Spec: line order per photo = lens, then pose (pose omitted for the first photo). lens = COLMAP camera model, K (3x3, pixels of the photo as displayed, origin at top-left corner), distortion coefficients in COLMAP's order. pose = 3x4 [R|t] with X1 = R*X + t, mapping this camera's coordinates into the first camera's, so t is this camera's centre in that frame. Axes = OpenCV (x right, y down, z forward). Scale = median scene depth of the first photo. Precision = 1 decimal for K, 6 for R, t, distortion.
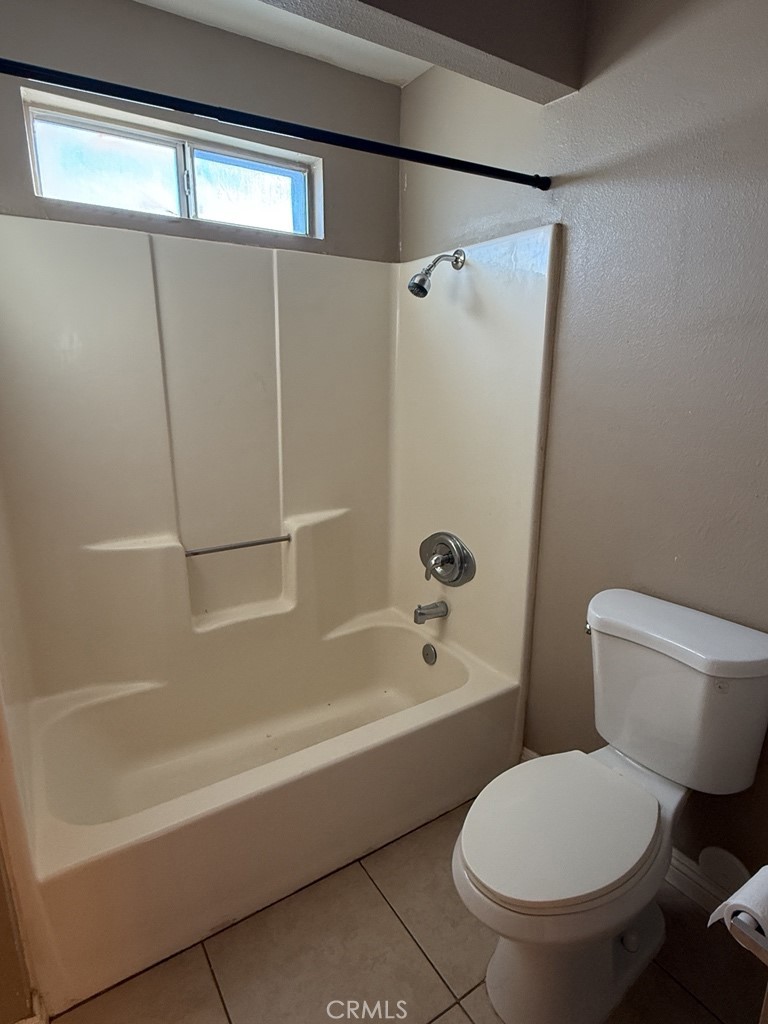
lens RADIAL K [[569.6, 0, 384.0], [0, 569.6, 512.0], [0, 0, 1]] dist [0.002492, 0.000528]
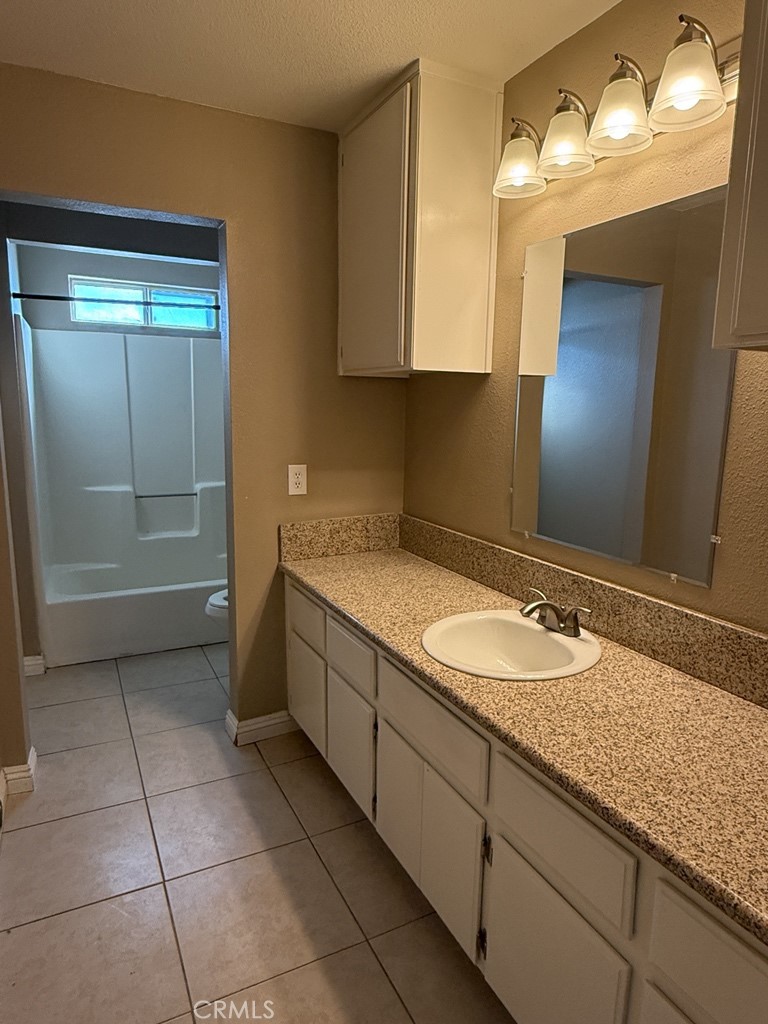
lens RADIAL K [[620.7, 0, 384.0], [0, 620.7, 512.0], [0, 0, 1]] dist [-0.006082, -0.002986]
pose [[0.993928, 0.032251, -0.105202, 0.681141], [-0.039844, 0.996688, -0.070886, 0.236113], [0.102567, 0.074647, 0.991921, -0.938733]]
